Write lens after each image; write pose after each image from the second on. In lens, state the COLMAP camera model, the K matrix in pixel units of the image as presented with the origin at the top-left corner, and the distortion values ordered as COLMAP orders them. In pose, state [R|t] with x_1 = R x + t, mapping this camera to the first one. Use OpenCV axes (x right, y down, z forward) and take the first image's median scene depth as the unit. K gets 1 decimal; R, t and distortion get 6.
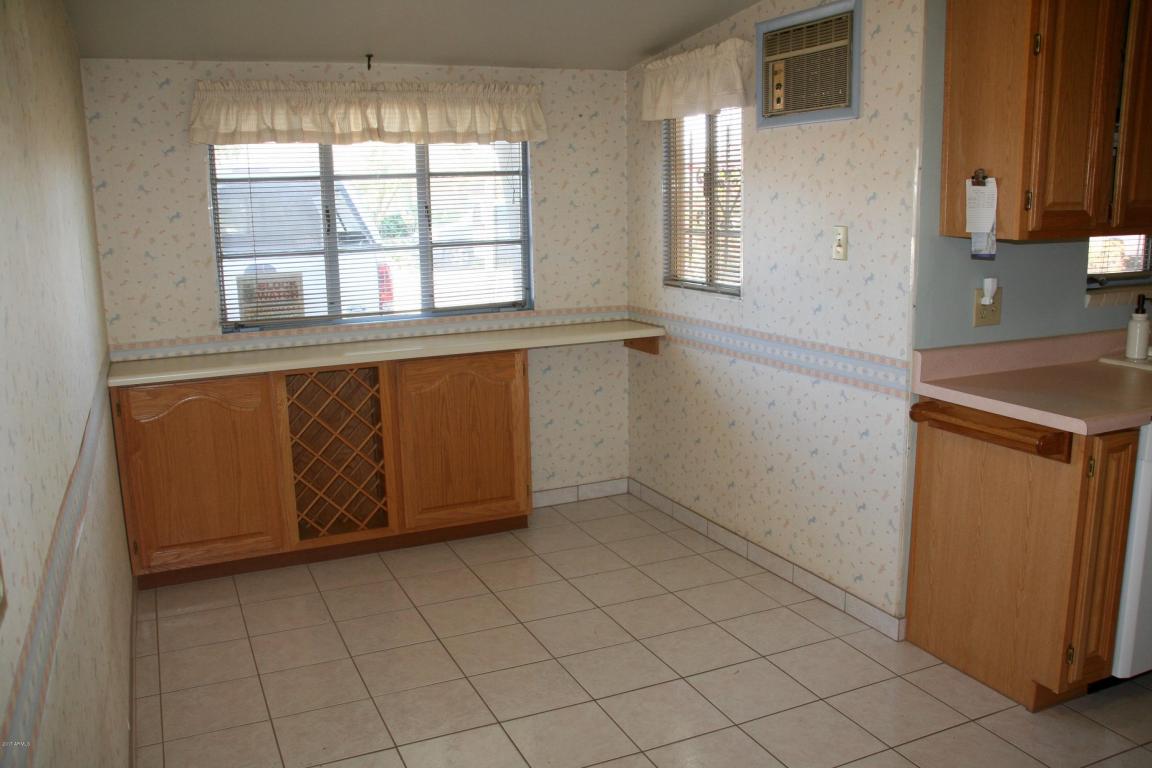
lens RADIAL K [[974.4, 0, 572.1], [0, 974.4, 386.7], [0, 0, 1]] dist [-0.147906, 0.121681]
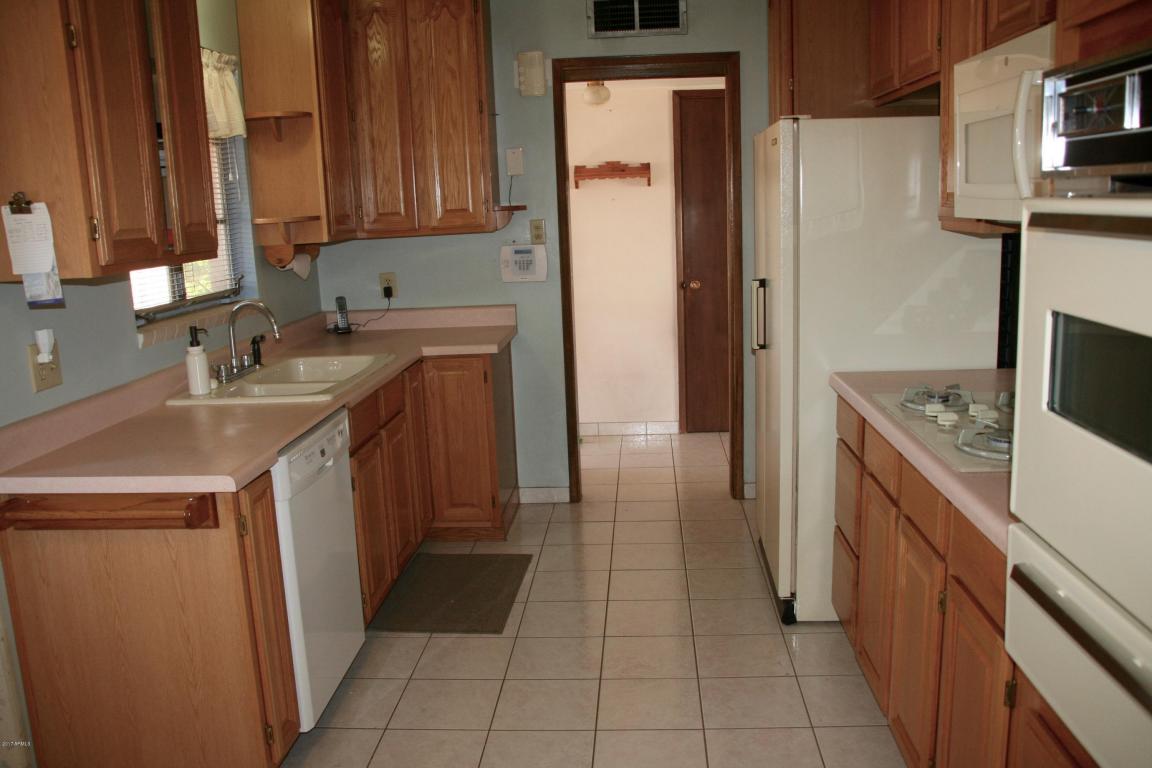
lens RADIAL K [[974.4, 0, 580.8], [0, 974.4, 401.2], [0, 0, 1]] dist [-0.147906, 0.121681]
pose [[0.476961, -0.175428, 0.861240, -0.041058], [0.196836, 0.976310, 0.089858, -0.040449], [-0.856600, 0.126664, 0.500192, 0.241867]]
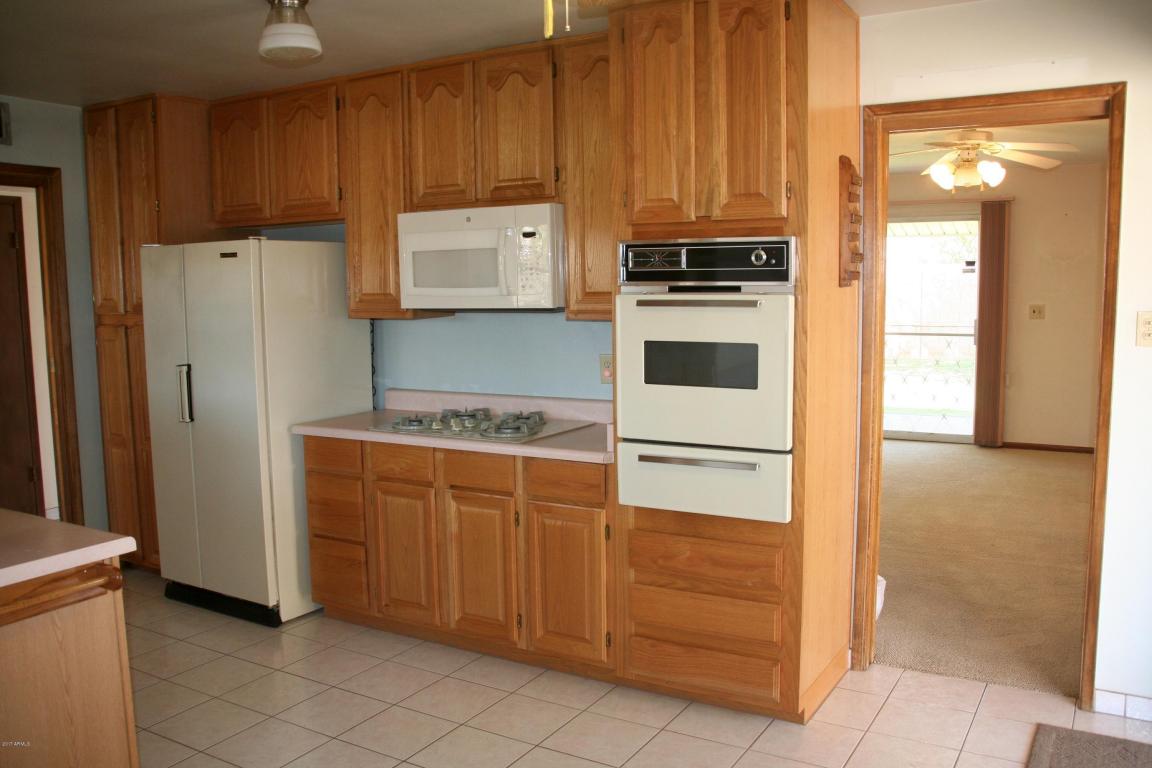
lens RADIAL K [[974.4, 0, 581.6], [0, 974.4, 387.6], [0, 0, 1]] dist [-0.147906, 0.121681]
pose [[-0.571927, -0.061357, 0.818006, -0.393162], [0.181846, 0.962904, 0.199368, -0.177122], [-0.799894, 0.262775, -0.539554, 0.921925]]
